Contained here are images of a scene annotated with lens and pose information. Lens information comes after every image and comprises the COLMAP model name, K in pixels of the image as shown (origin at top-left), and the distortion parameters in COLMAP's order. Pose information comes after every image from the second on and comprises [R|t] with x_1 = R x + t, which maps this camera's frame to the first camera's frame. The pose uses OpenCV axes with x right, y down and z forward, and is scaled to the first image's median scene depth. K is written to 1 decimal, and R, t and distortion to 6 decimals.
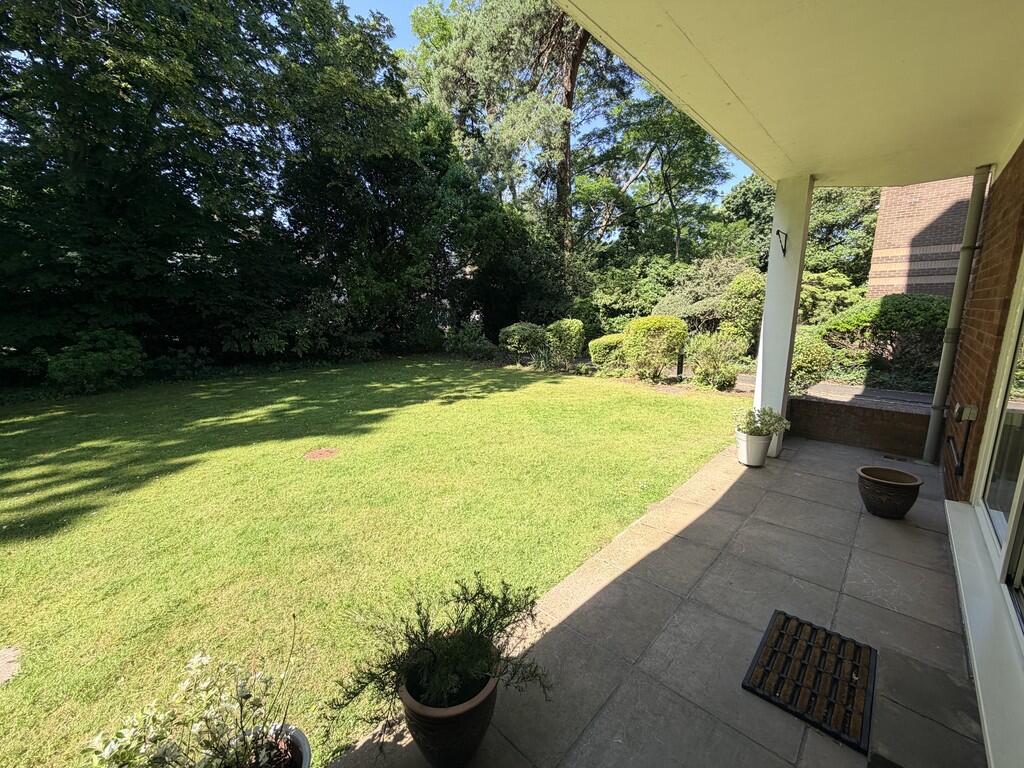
lens RADIAL K [[410.4, 0, 509.9], [0, 410.4, 383.6], [0, 0, 1]] dist [-0.000039, -0.000221]
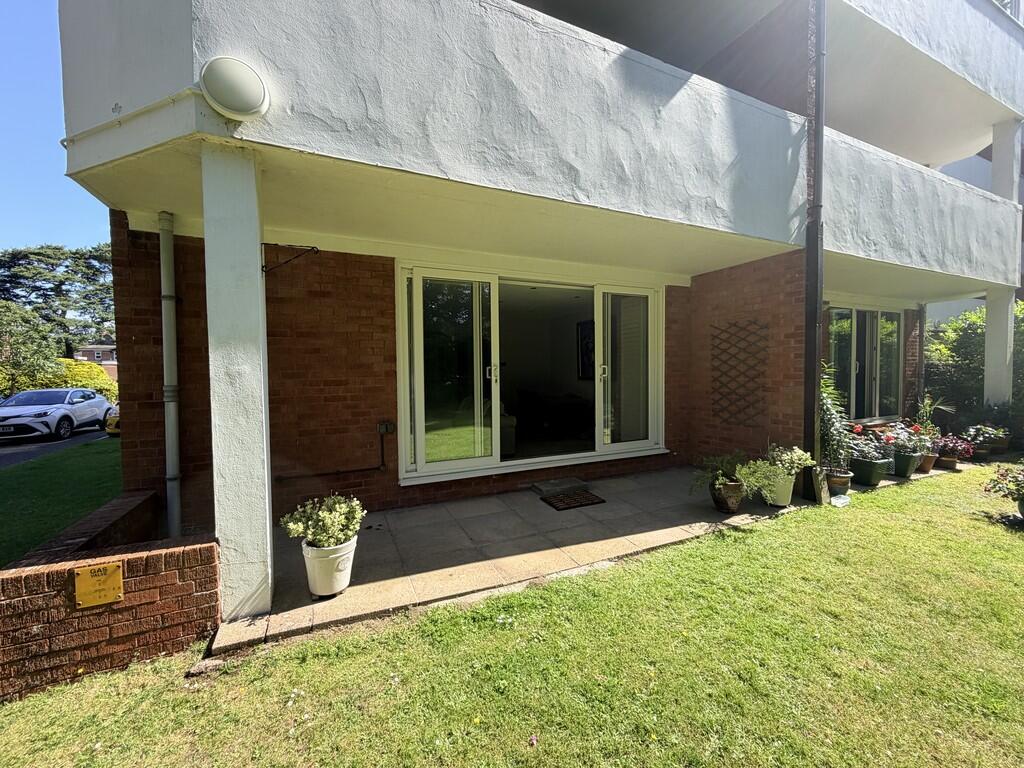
lens RADIAL K [[410.4, 0, 509.9], [0, 410.4, 383.6], [0, 0, 1]] dist [-0.000039, -0.000221]
pose [[-0.932152, 0.001831, 0.362063, 0.029857], [0.082107, 0.975004, 0.206458, -0.087473], [-0.352635, 0.222178, -0.909002, 0.521922]]
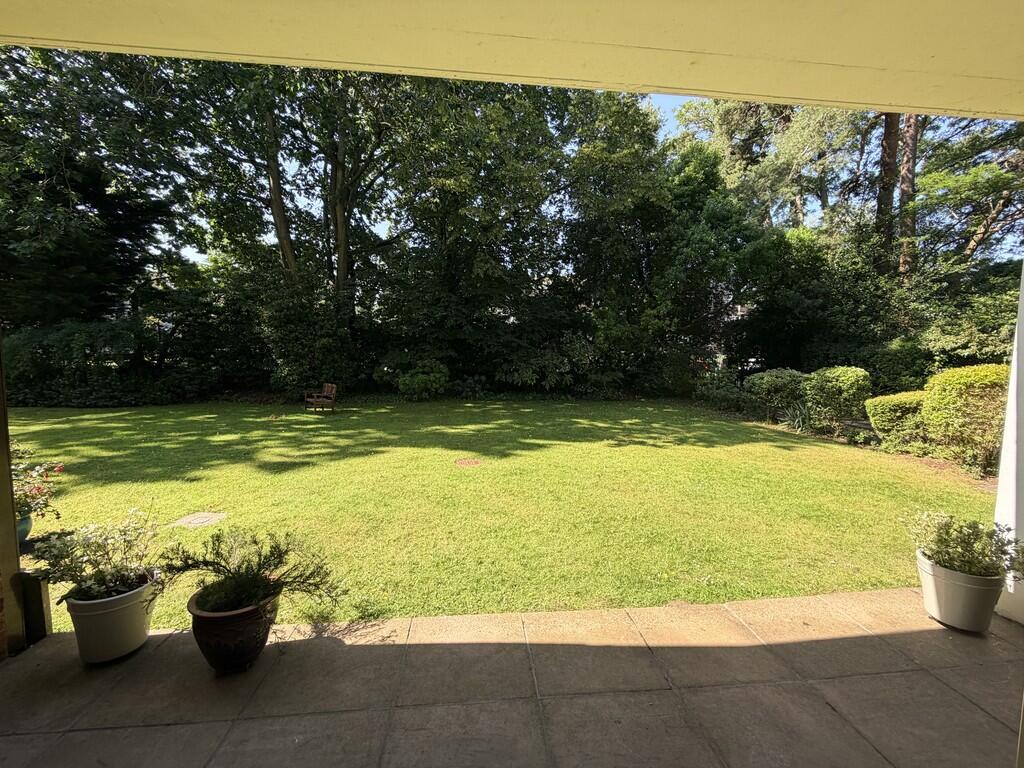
lens RADIAL K [[410.4, 0, 509.9], [0, 410.4, 383.6], [0, 0, 1]] dist [-0.000039, -0.000221]
pose [[0.757993, 0.068416, -0.648665, 0.172461], [-0.138010, 0.988790, -0.056981, -0.001996], [0.637495, 0.132713, 0.758938, 0.061534]]
